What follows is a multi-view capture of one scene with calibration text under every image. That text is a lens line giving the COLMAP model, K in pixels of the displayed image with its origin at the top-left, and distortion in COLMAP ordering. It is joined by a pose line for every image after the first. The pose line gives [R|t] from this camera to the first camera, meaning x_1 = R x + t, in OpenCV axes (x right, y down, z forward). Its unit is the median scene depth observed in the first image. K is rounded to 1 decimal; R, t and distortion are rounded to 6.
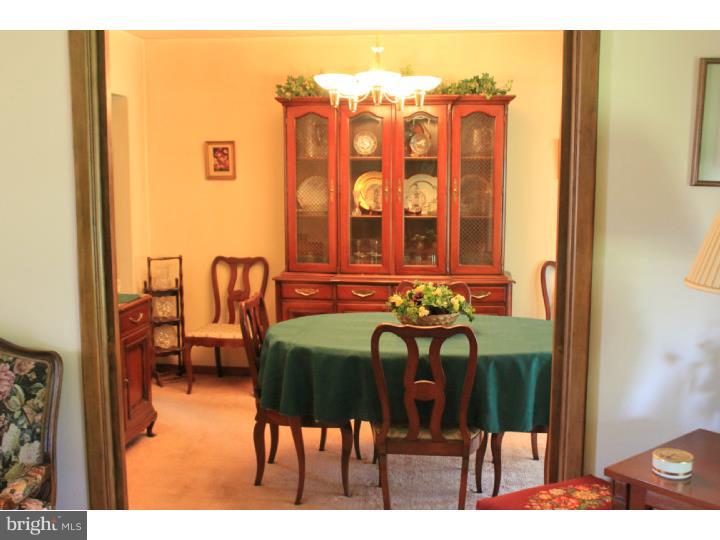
lens RADIAL K [[778.7, 0, 360.0], [0, 778.7, 270.0], [0, 0, 1]] dist [-0.014724, -0.025471]
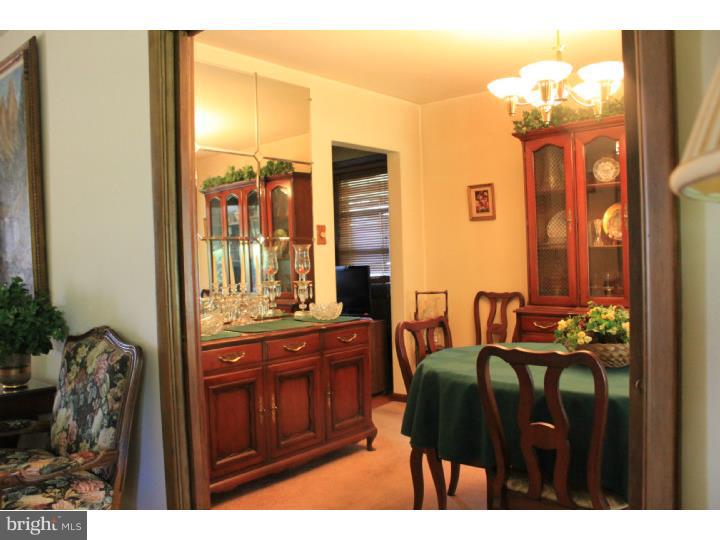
lens RADIAL K [[604.9, 0, 360.0], [0, 604.9, 270.0], [0, 0, 1]] dist [-0.108183, 0.000237]
pose [[0.829433, -0.014365, -0.558421, 0.184359], [-0.036621, 0.996120, -0.080018, 0.032362], [0.557405, 0.086820, 0.825689, 0.285476]]
